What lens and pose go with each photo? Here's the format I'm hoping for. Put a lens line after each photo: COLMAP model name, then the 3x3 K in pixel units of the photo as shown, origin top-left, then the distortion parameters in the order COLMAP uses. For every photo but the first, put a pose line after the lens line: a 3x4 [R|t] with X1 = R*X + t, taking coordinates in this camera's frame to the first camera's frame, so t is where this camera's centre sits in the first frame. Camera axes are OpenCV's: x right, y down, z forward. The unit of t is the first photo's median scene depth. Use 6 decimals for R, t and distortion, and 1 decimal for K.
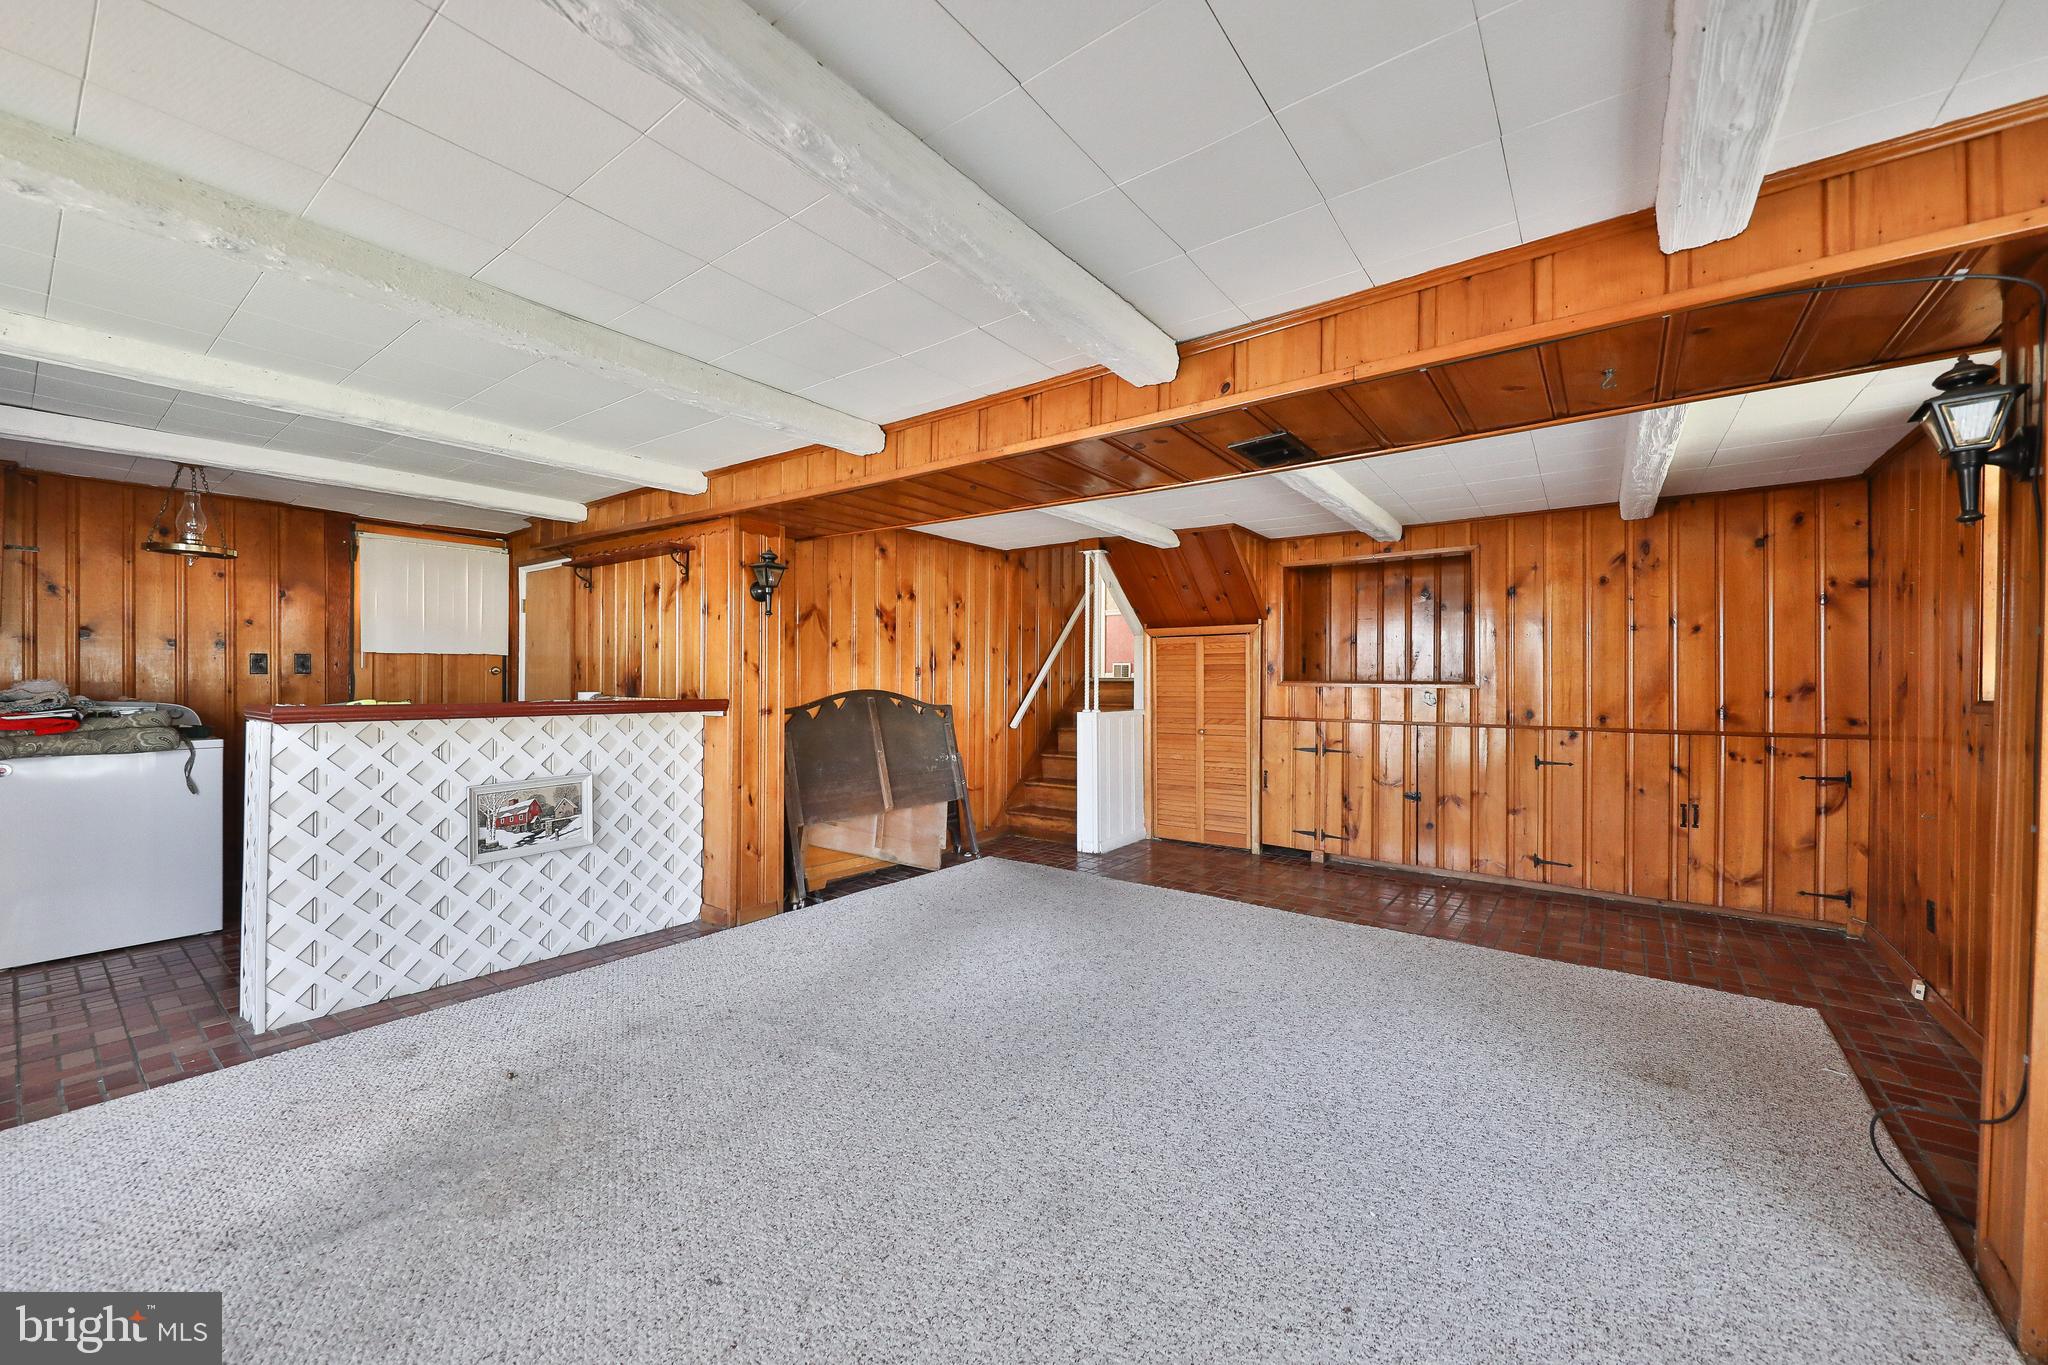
lens RADIAL K [[753.7, 0, 1024.0], [0, 753.7, 683.8], [0, 0, 1]] dist [0.010839, -0.000220]
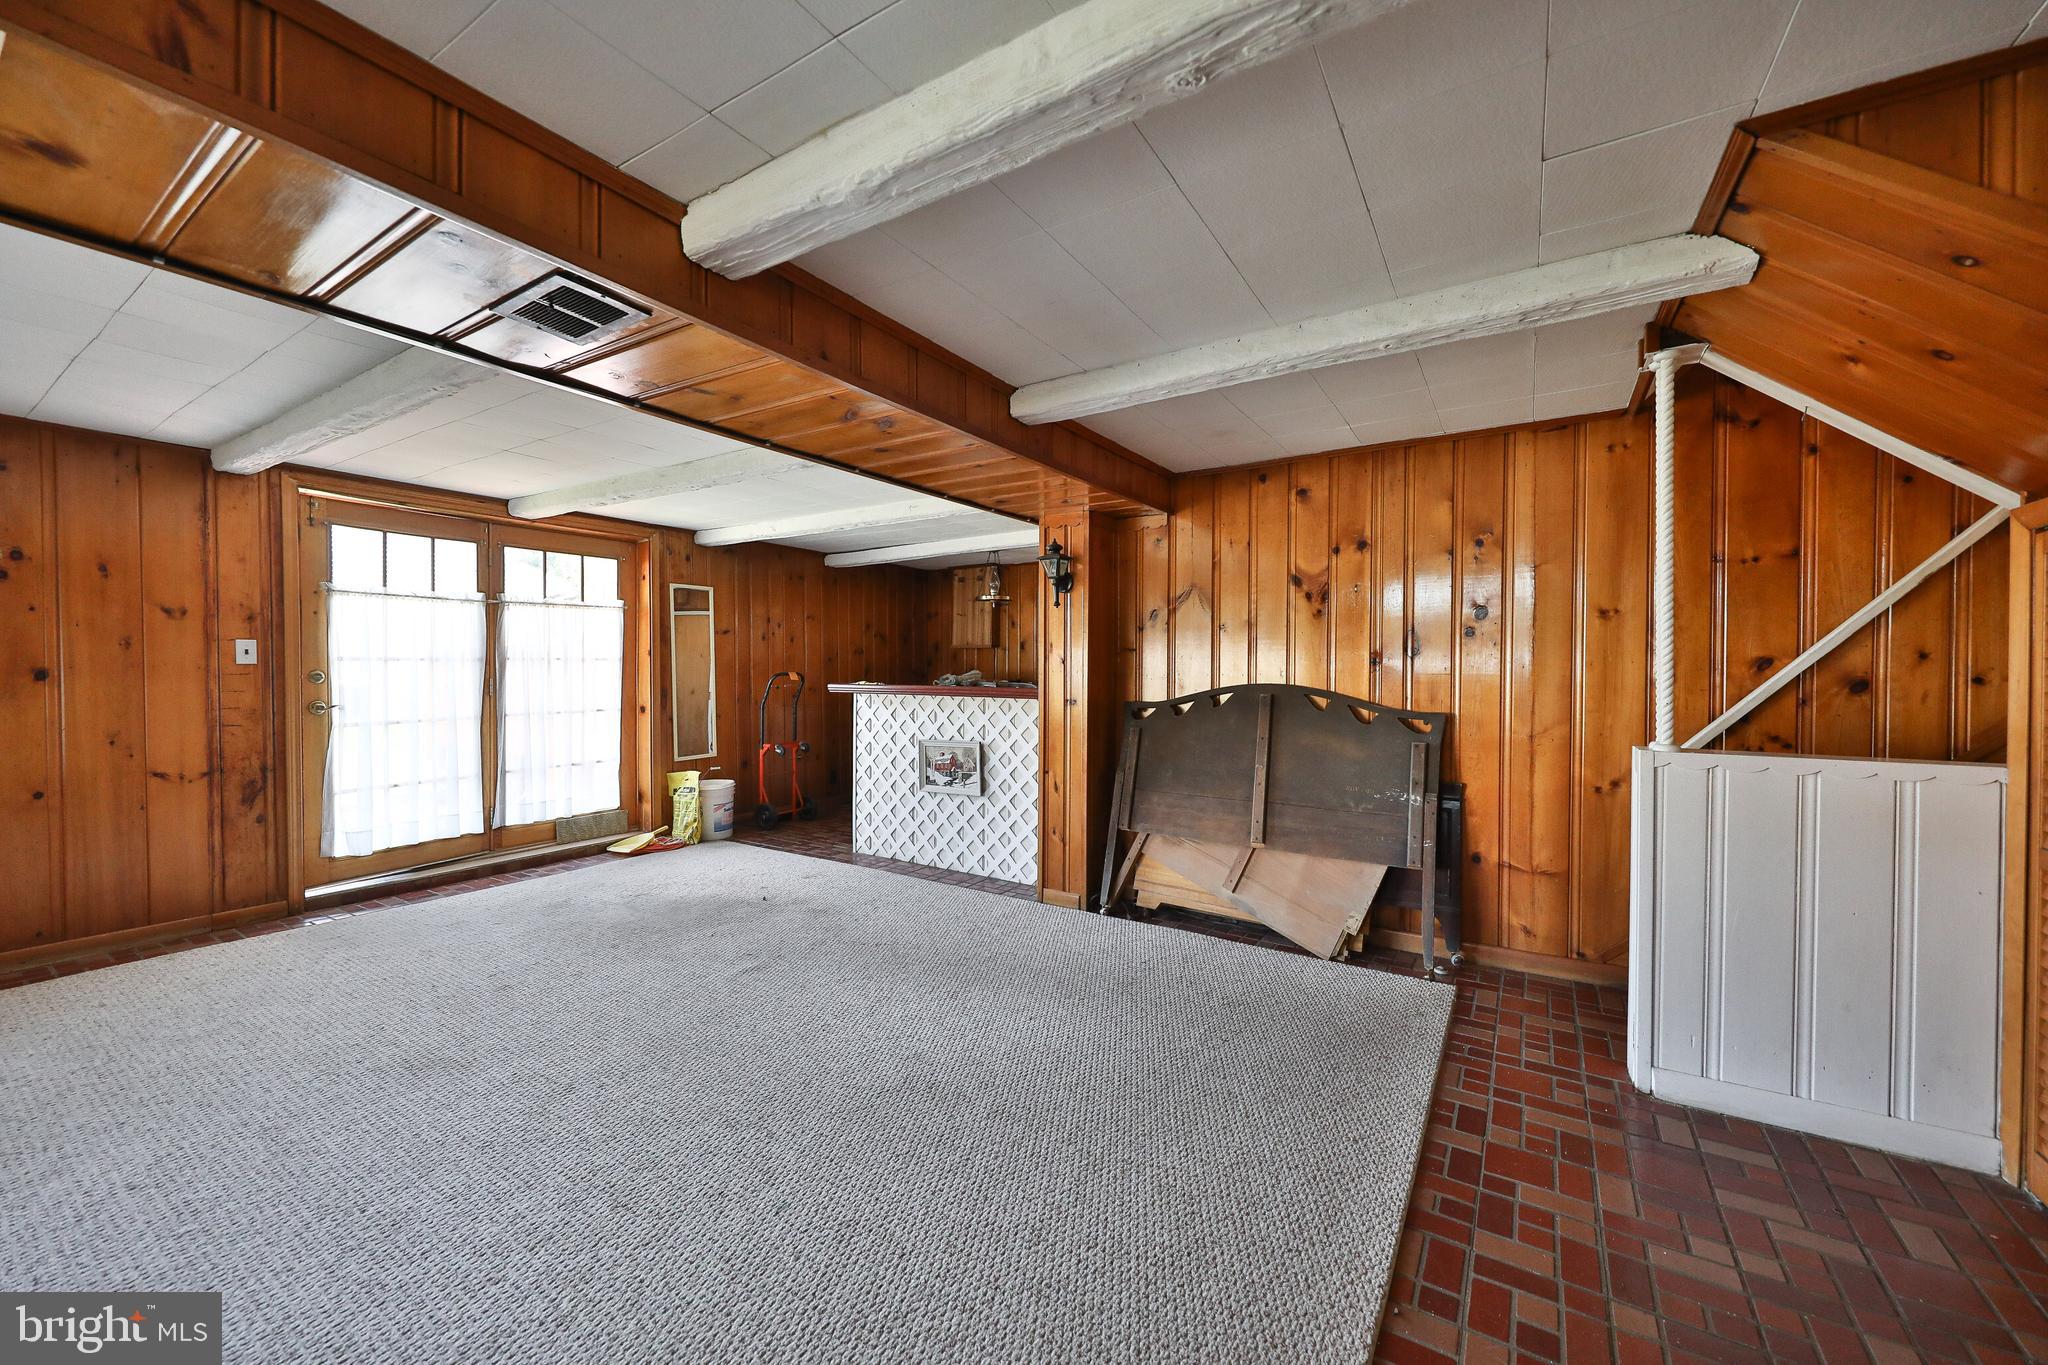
lens RADIAL K [[753.7, 0, 1028.8], [0, 753.7, 676.6], [0, 0, 1]] dist [0.010839, -0.000220]
pose [[0.100186, 0.005690, -0.994952, 0.740909], [-0.007475, 0.999960, 0.004966, -0.001841], [0.994941, 0.006940, 0.100225, 0.966507]]
